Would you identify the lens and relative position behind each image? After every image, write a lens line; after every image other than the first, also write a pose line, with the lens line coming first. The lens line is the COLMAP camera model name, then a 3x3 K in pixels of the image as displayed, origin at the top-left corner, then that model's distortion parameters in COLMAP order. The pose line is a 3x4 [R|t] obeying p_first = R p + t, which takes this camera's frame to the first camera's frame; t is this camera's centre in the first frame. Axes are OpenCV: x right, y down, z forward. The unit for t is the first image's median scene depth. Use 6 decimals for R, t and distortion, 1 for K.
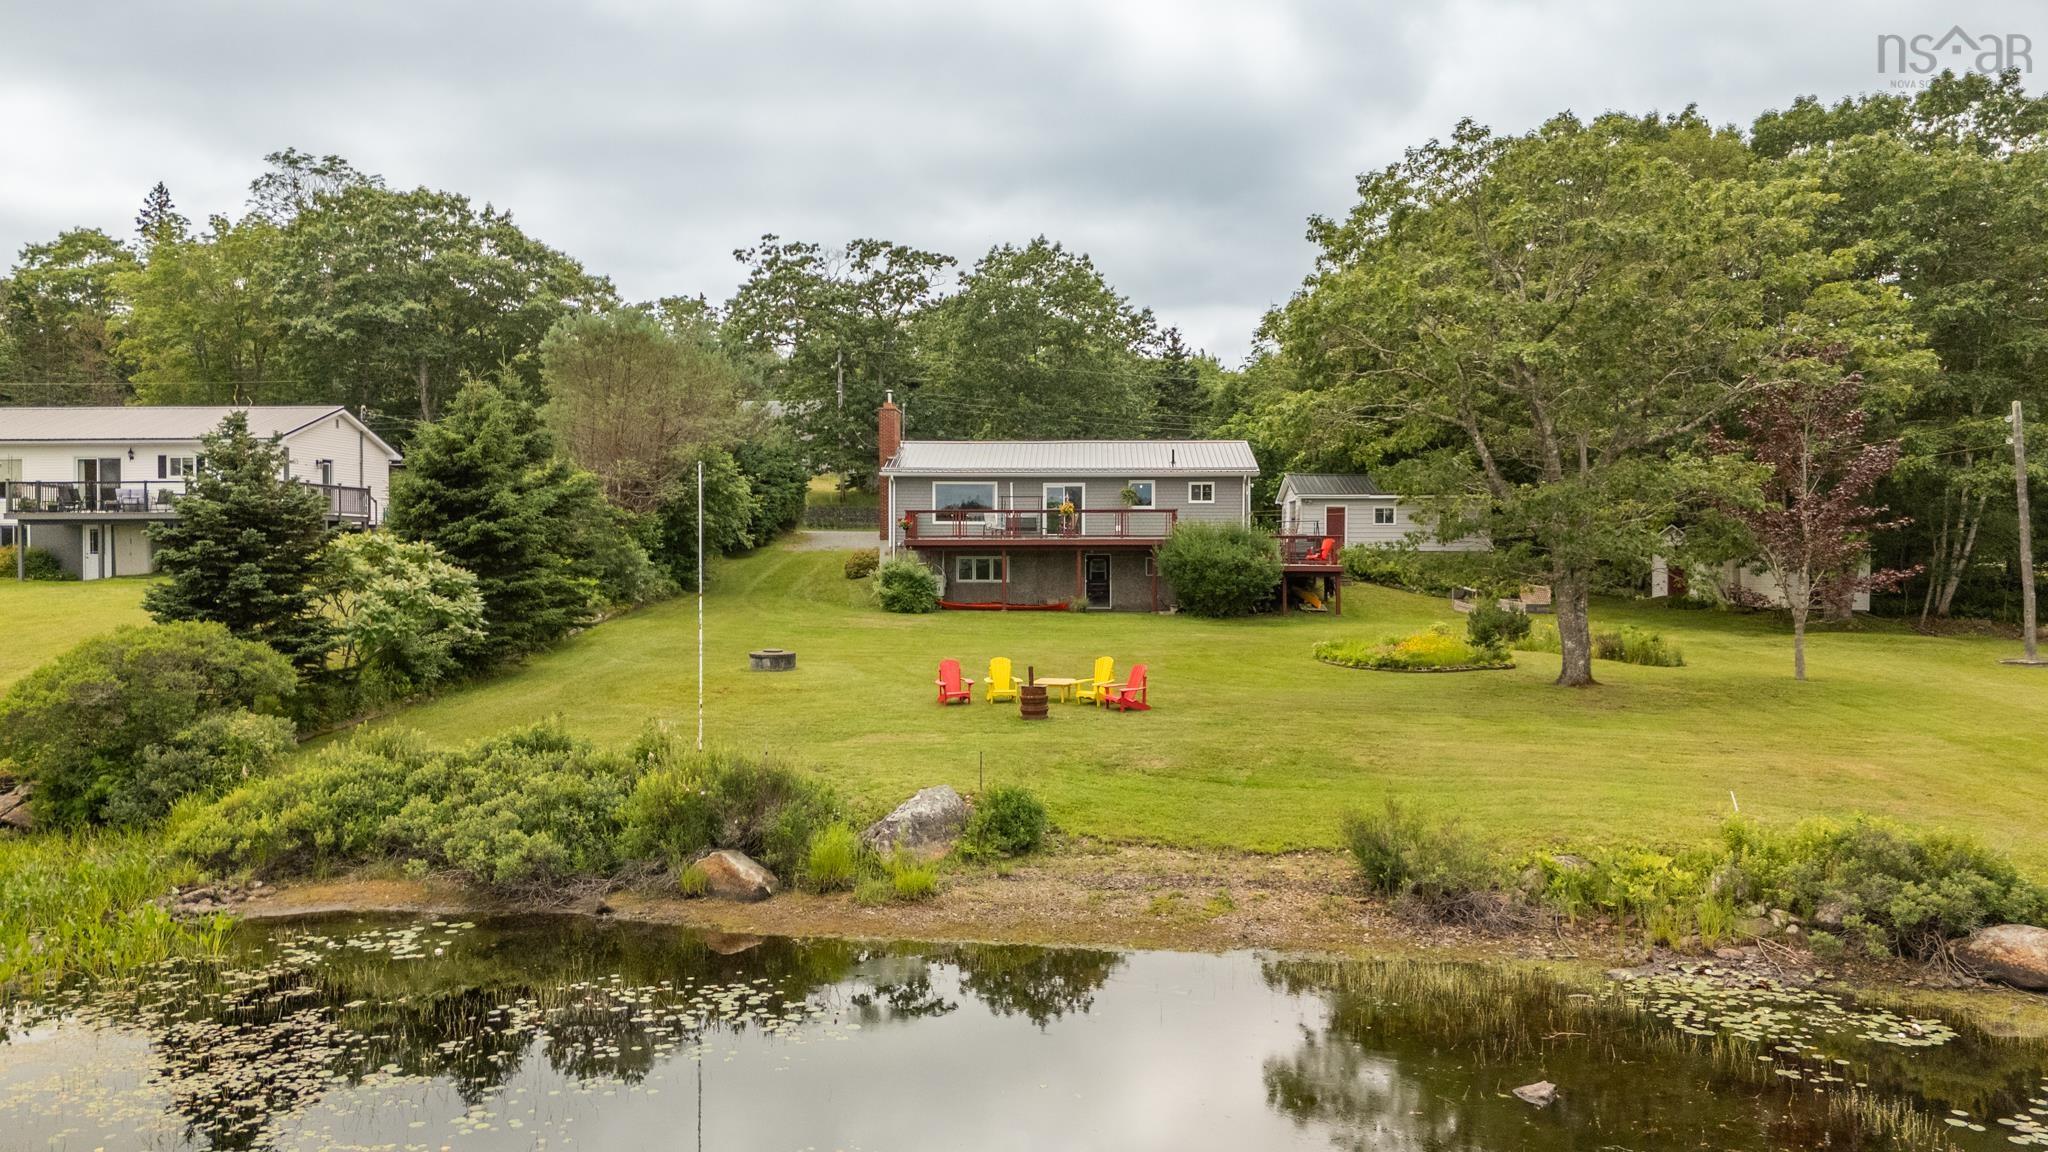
lens RADIAL K [[1541.5, 0, 1020.9], [0, 1541.5, 567.7], [0, 0, 1]] dist [0.122612, -0.131400]
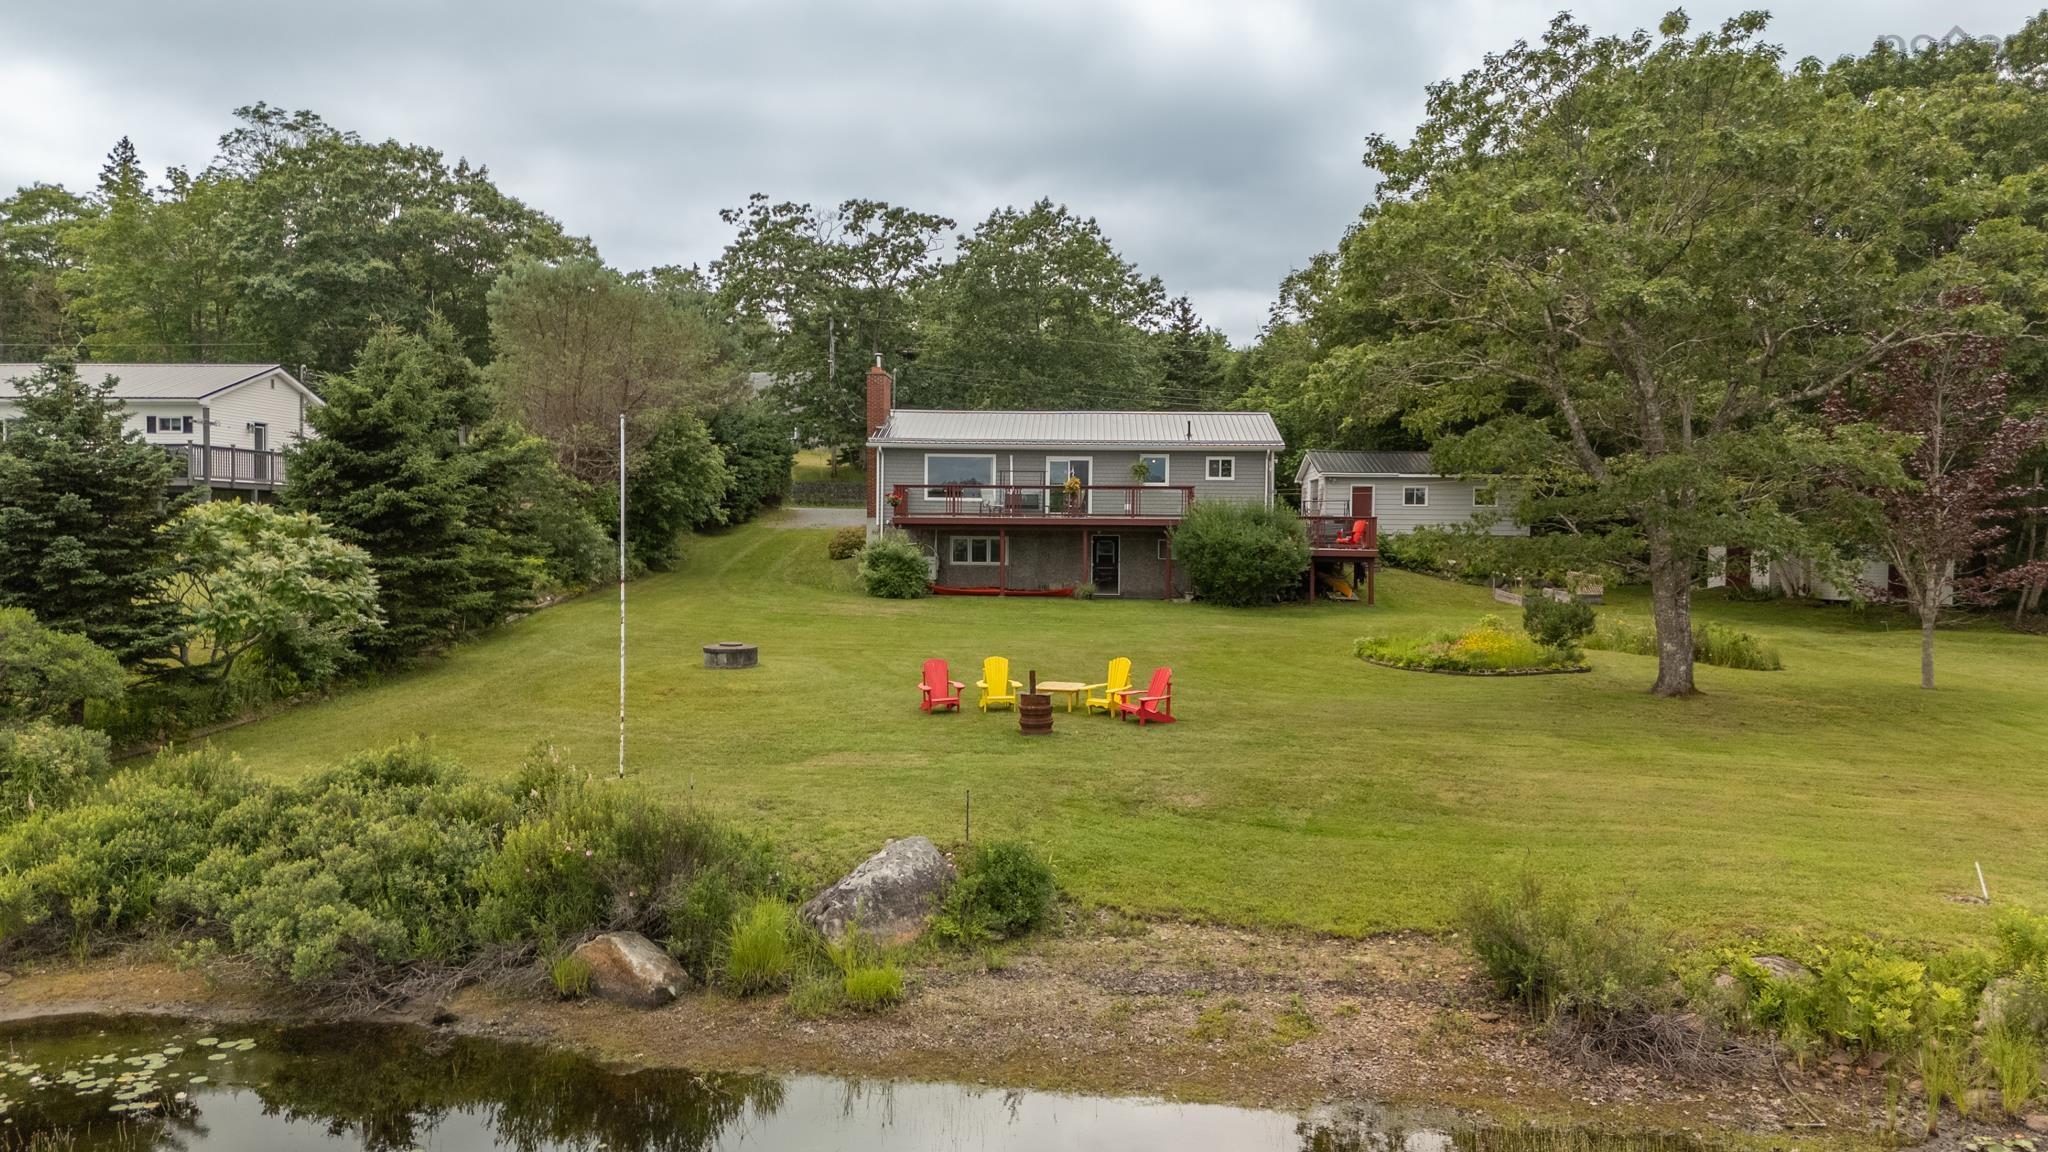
lens RADIAL K [[1541.5, 0, 1020.9], [0, 1541.5, 567.7], [0, 0, 1]] dist [0.122612, -0.131400]
pose [[0.999956, 0.009341, 0.000448, -0.000512], [-0.009346, 0.999874, 0.012830, -0.001339], [-0.000328, -0.012834, 0.999918, 0.151299]]
